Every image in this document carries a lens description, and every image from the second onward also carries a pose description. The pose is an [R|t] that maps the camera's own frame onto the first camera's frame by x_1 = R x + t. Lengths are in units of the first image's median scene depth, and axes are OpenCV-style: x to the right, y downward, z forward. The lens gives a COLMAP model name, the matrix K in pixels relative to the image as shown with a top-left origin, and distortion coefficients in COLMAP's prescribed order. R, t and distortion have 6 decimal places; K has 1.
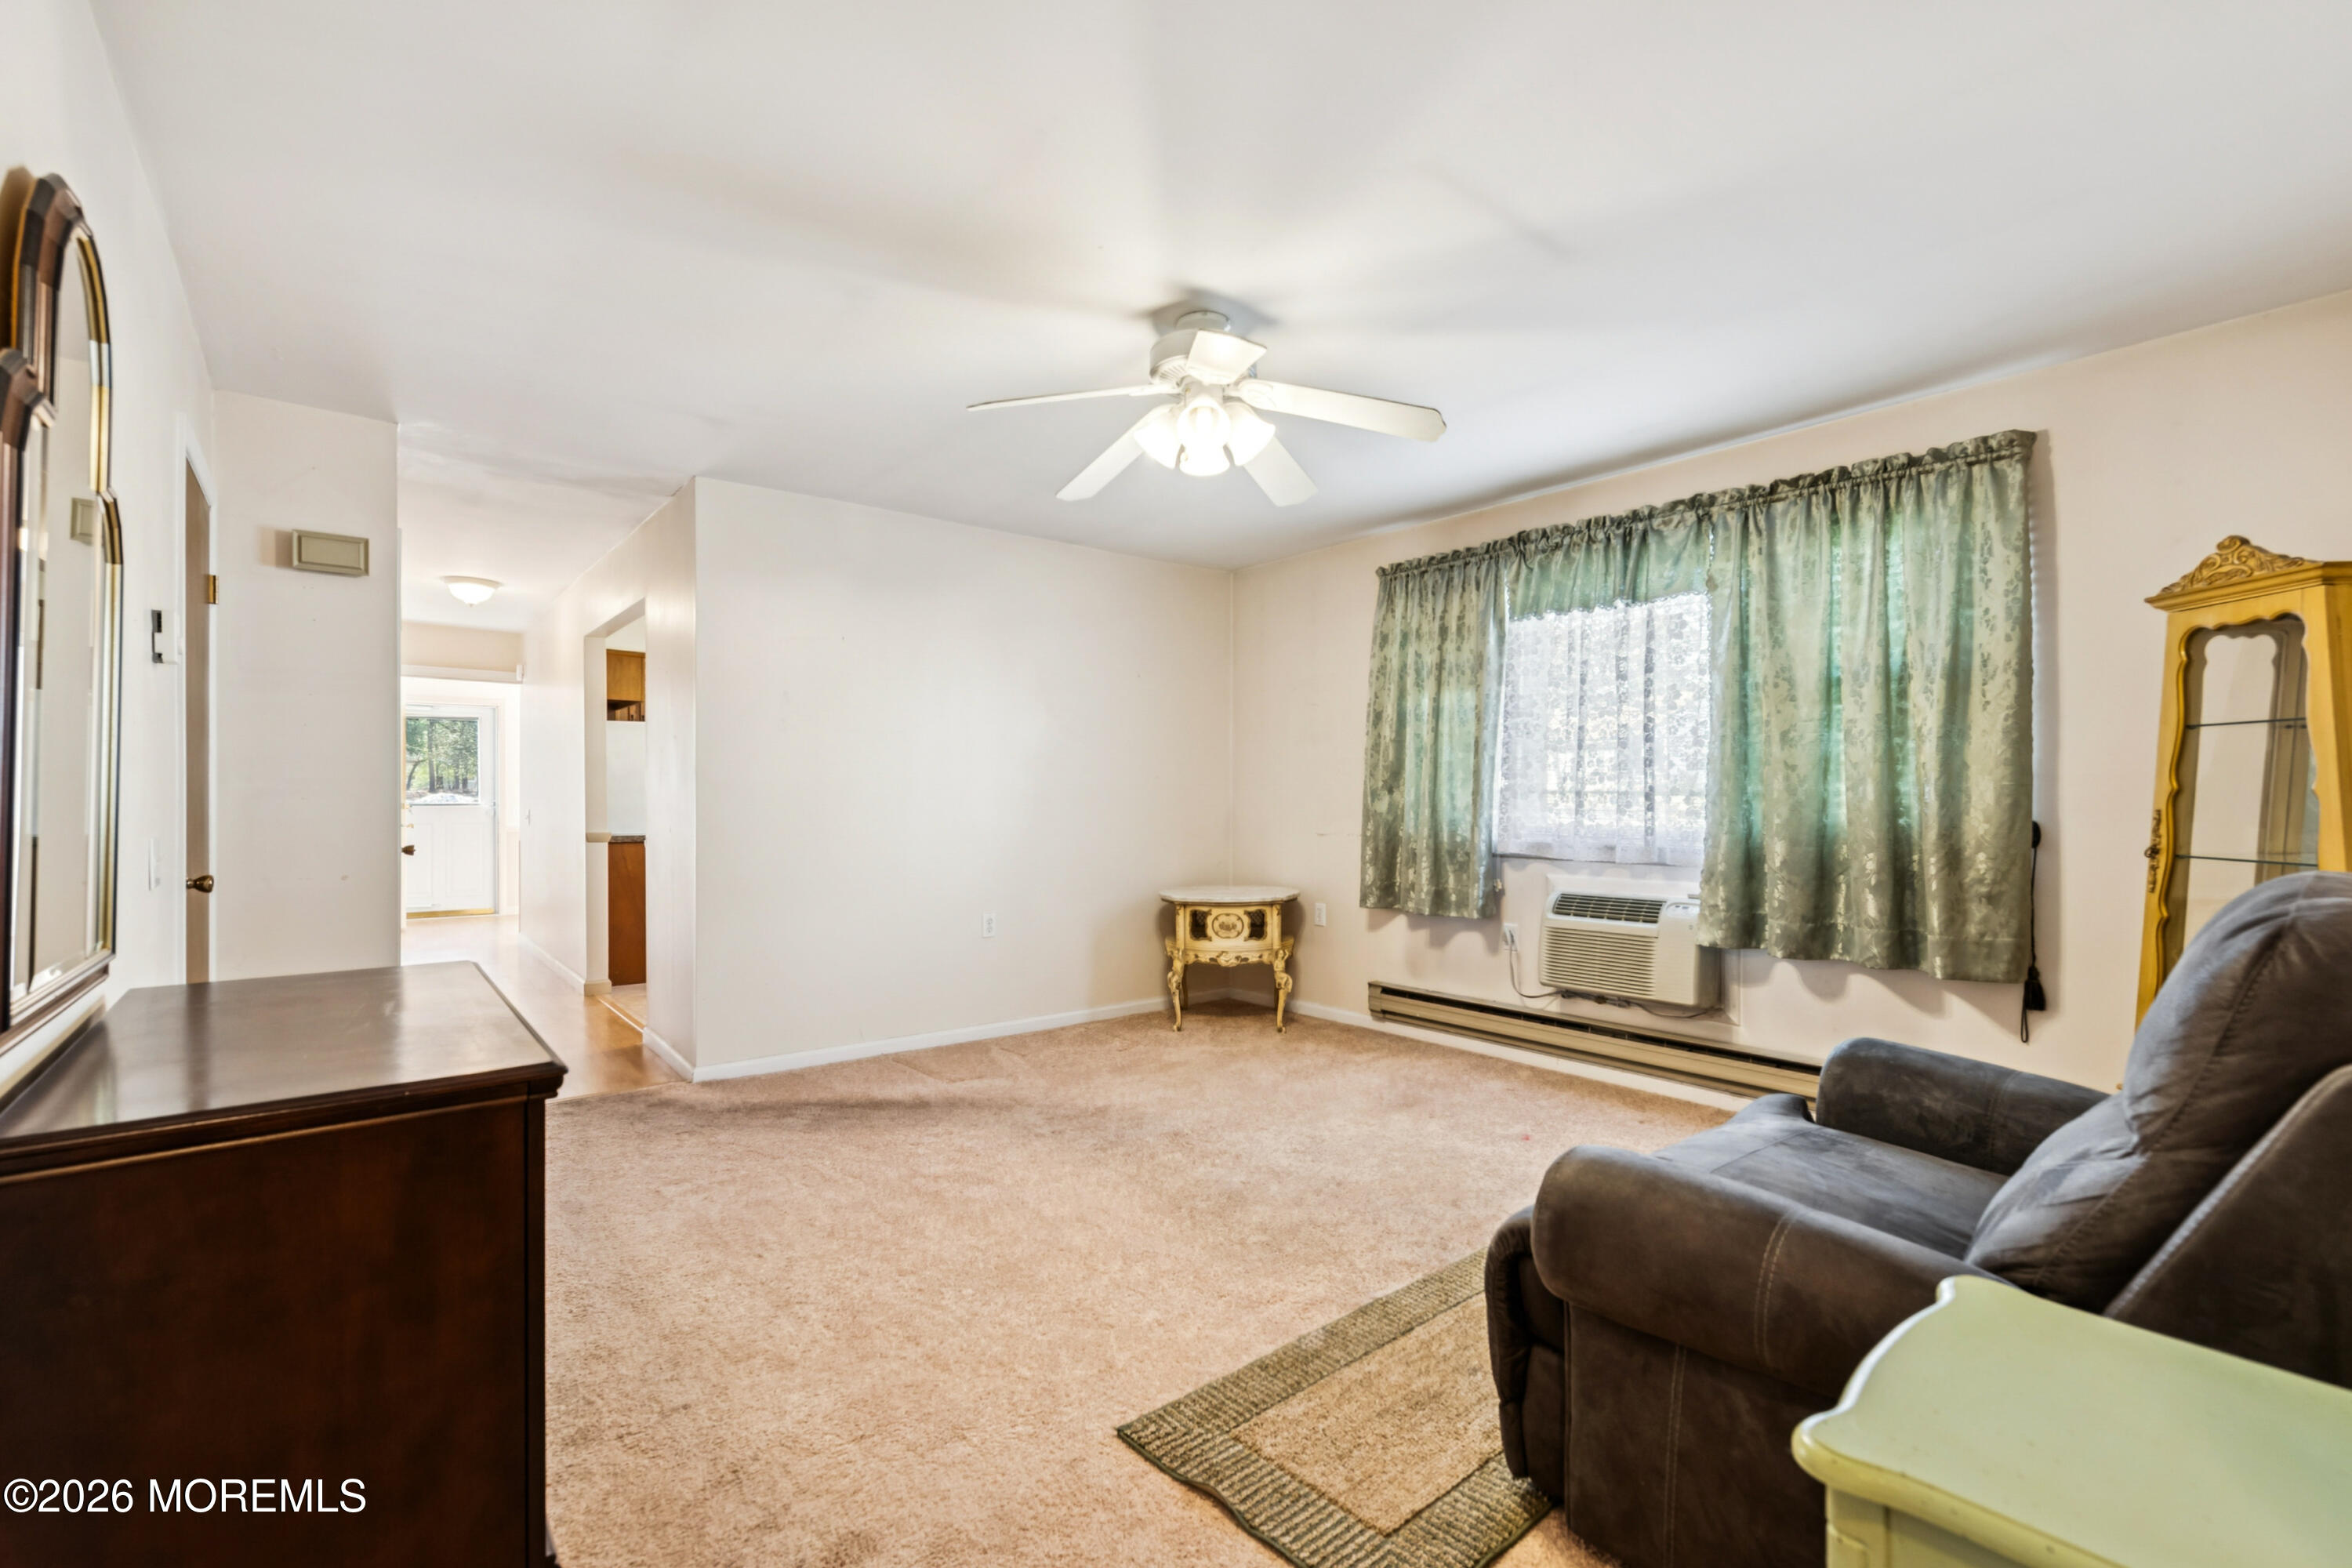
lens RADIAL K [[1039.6, 0, 1158.7], [0, 1039.6, 816.3], [0, 0, 1]] dist [0.000494, -0.000272]
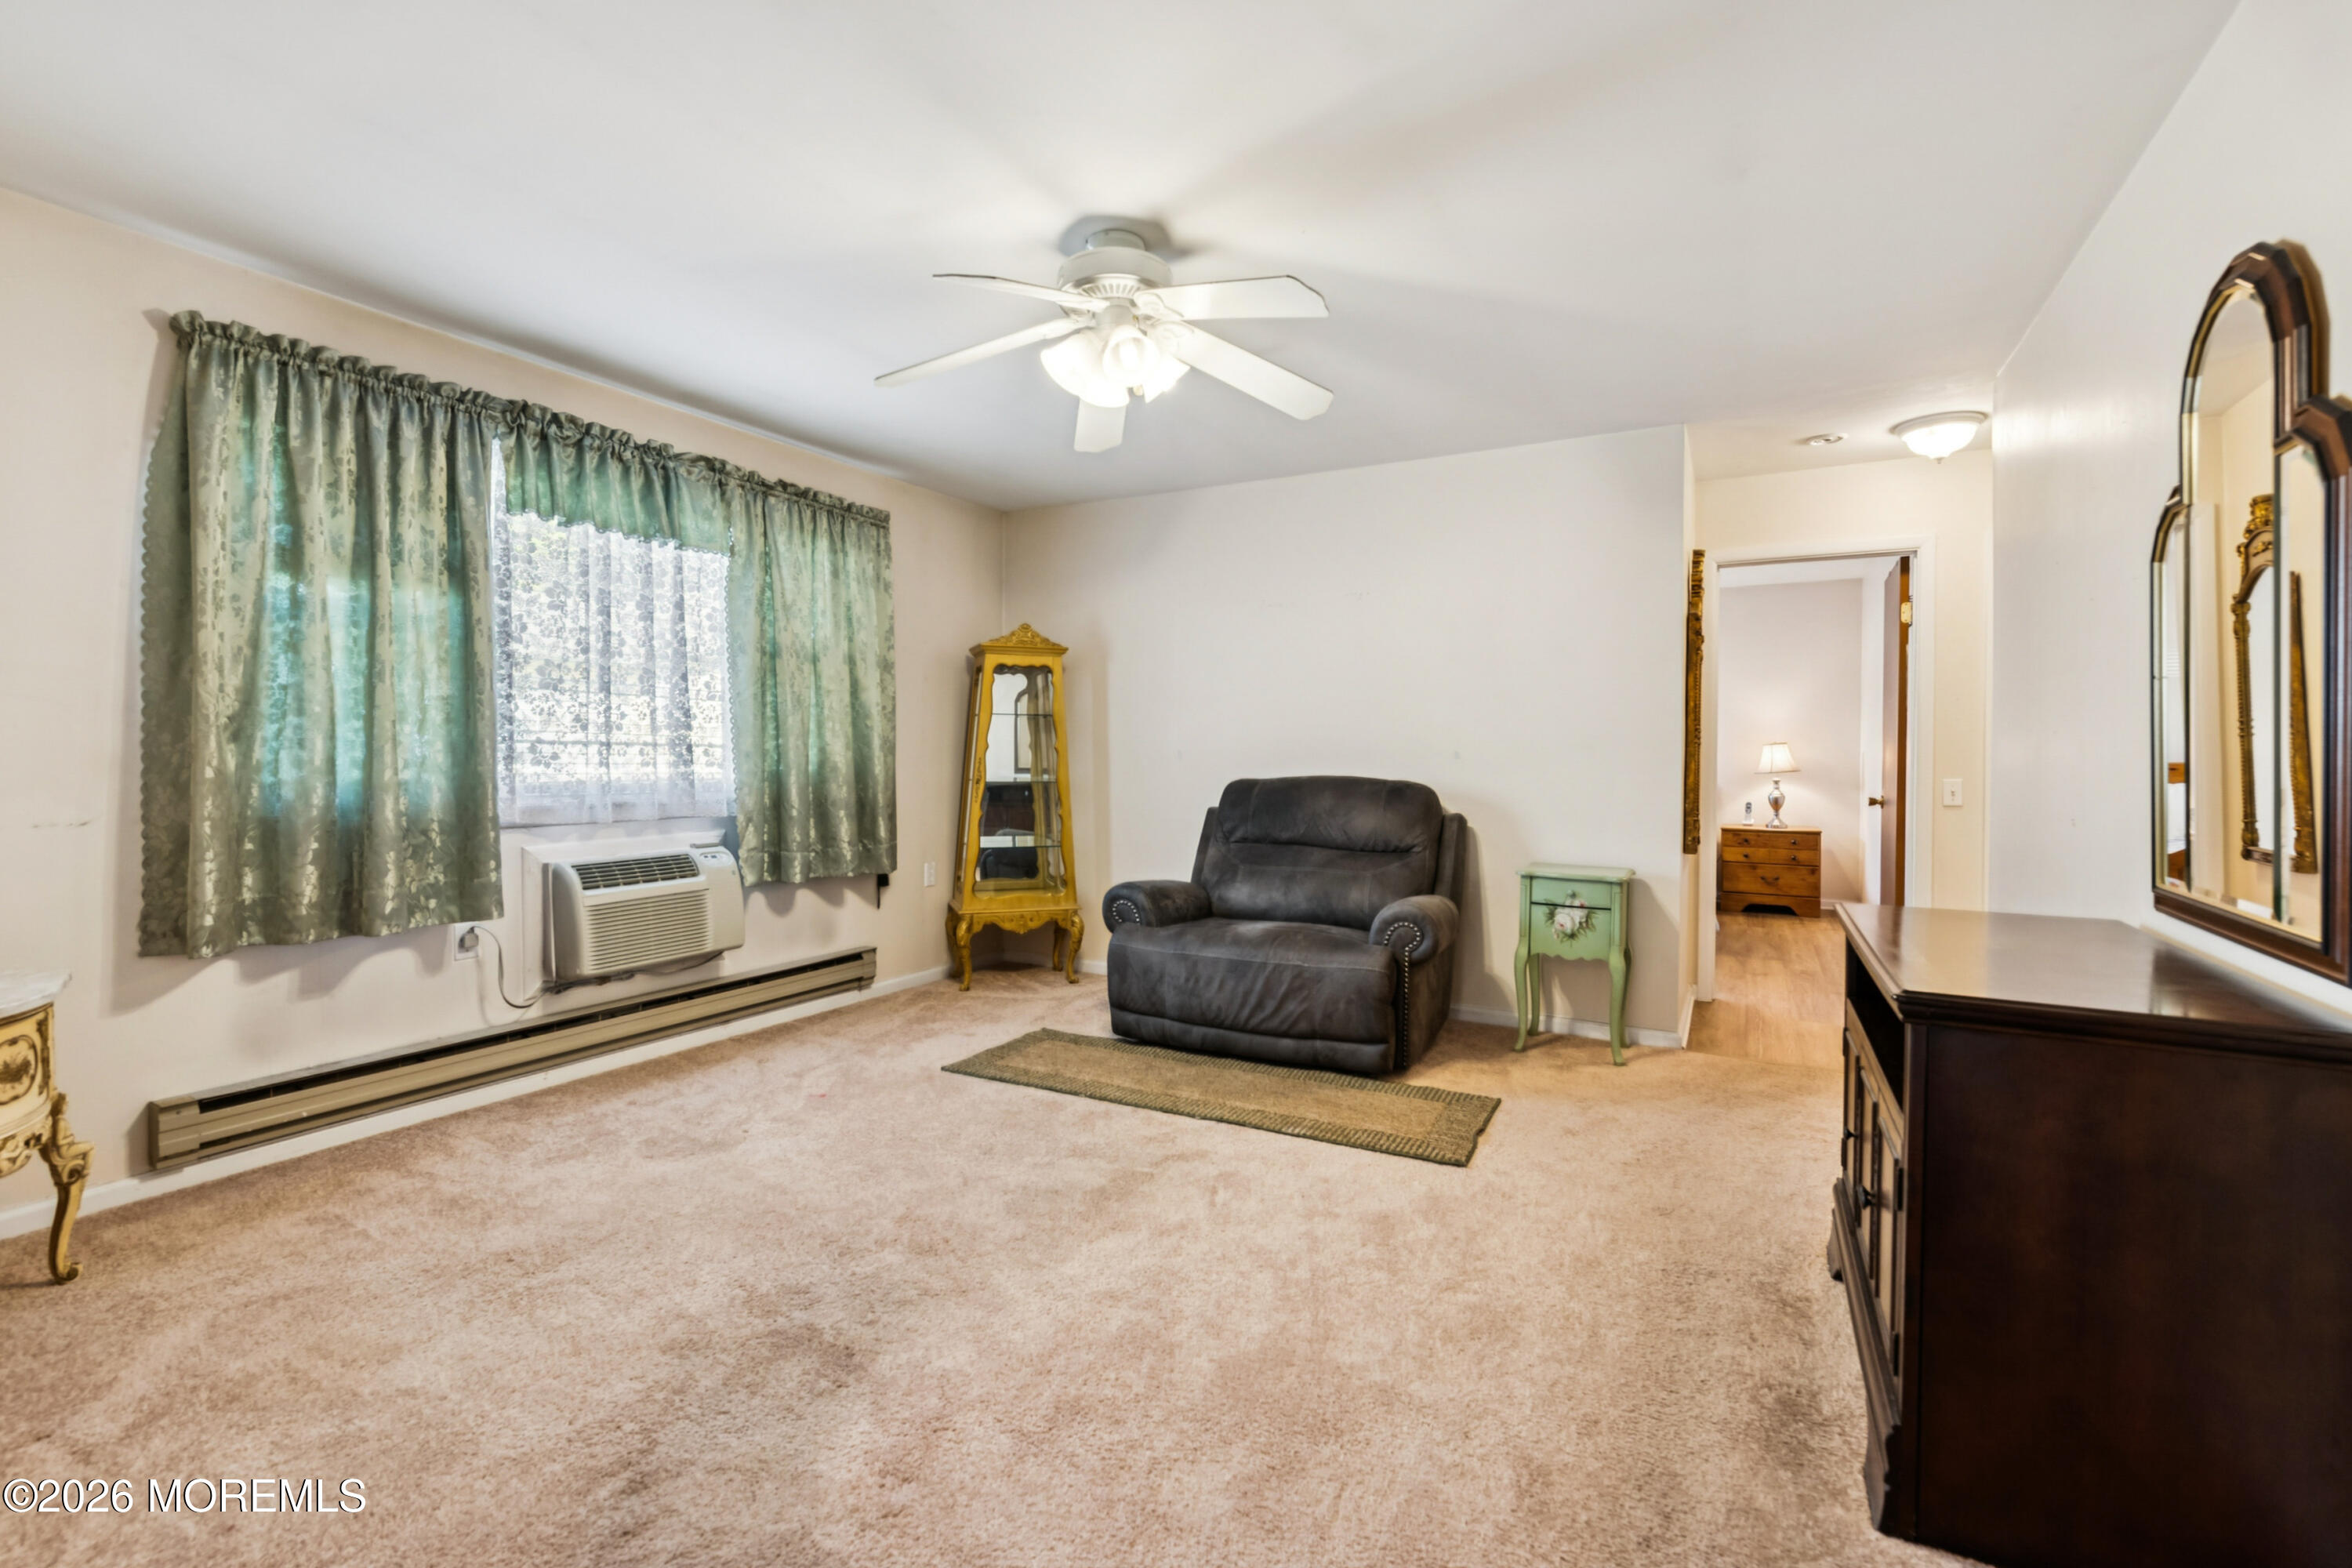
lens RADIAL K [[1060.7, 0, 1174.5], [0, 1060.7, 795.8], [0, 0, 1]] dist [0.001375, -0.000055]
pose [[-0.392917, -0.038065, 0.918786, -0.585141], [0.018490, 0.998614, 0.049280, -0.014051], [-0.919388, 0.036351, -0.391669, 0.905268]]
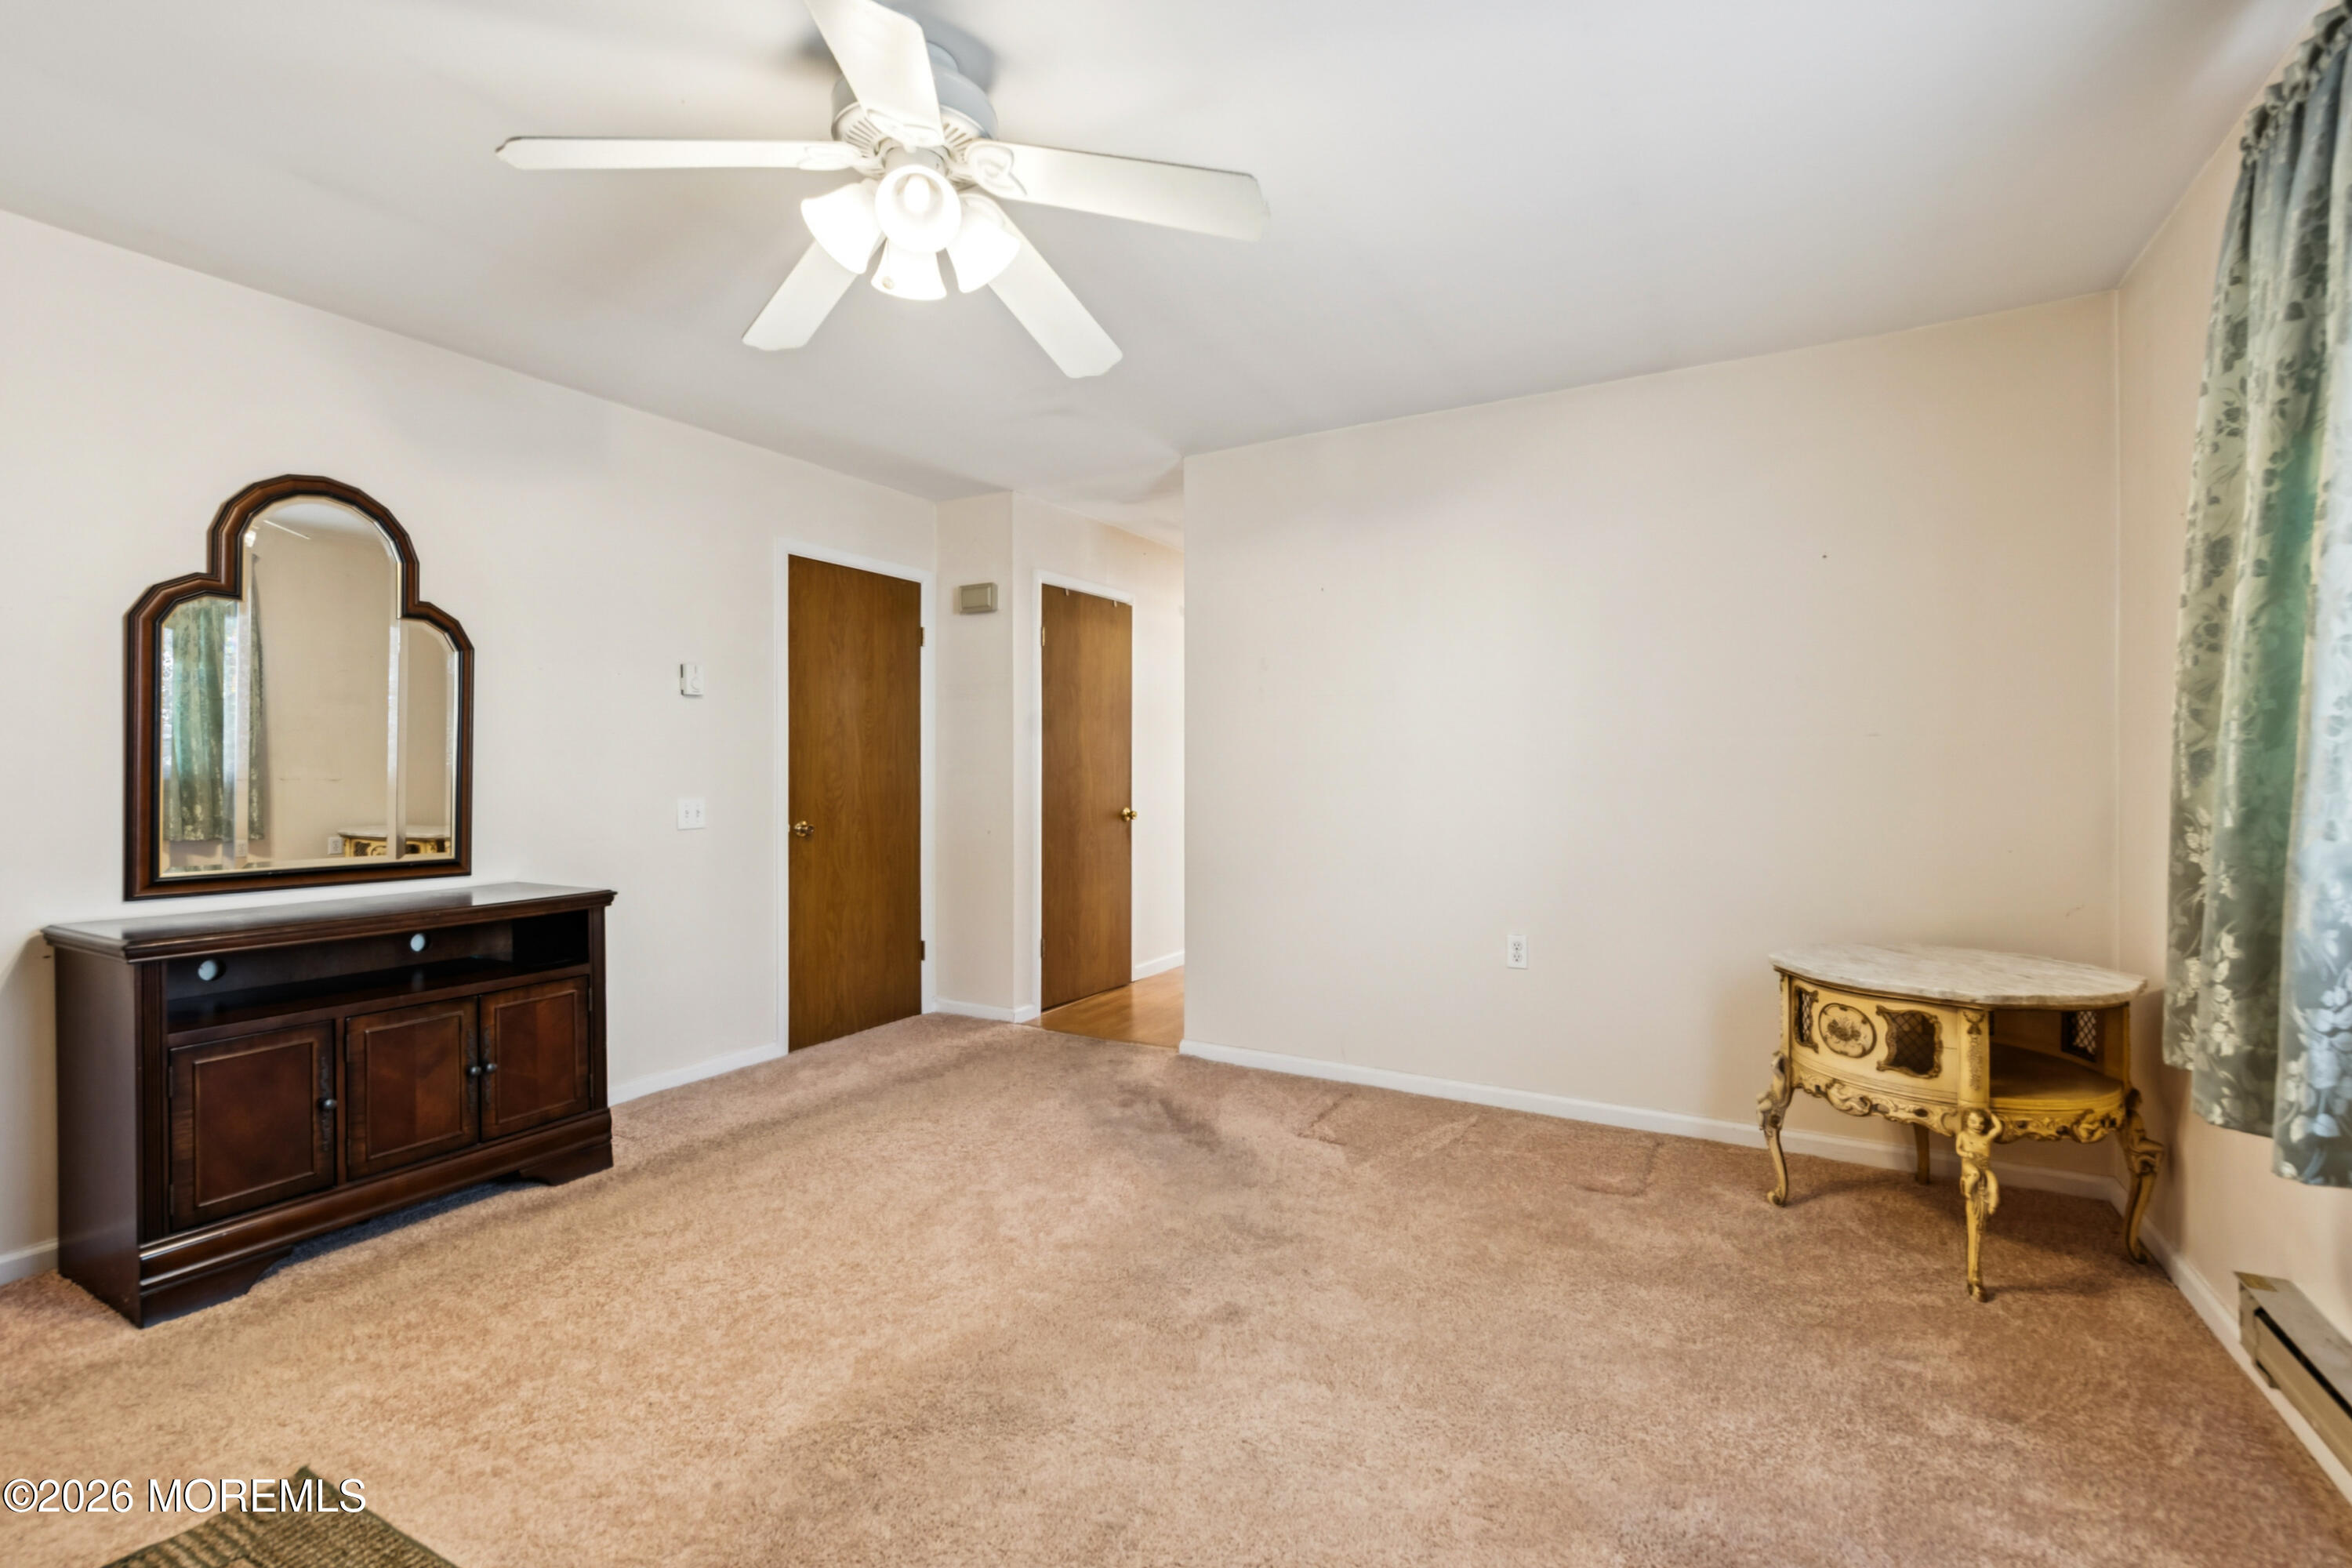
lens RADIAL K [[1001.1, 0, 1183.1], [0, 1001.1, 802.0], [0, 0, 1]] dist [0.000475, 0.000177]
pose [[0.385191, 0.019685, -0.922627, 0.469932], [-0.022738, 0.999671, 0.011836, -0.002910], [0.922557, 0.016420, 0.385512, 0.637361]]
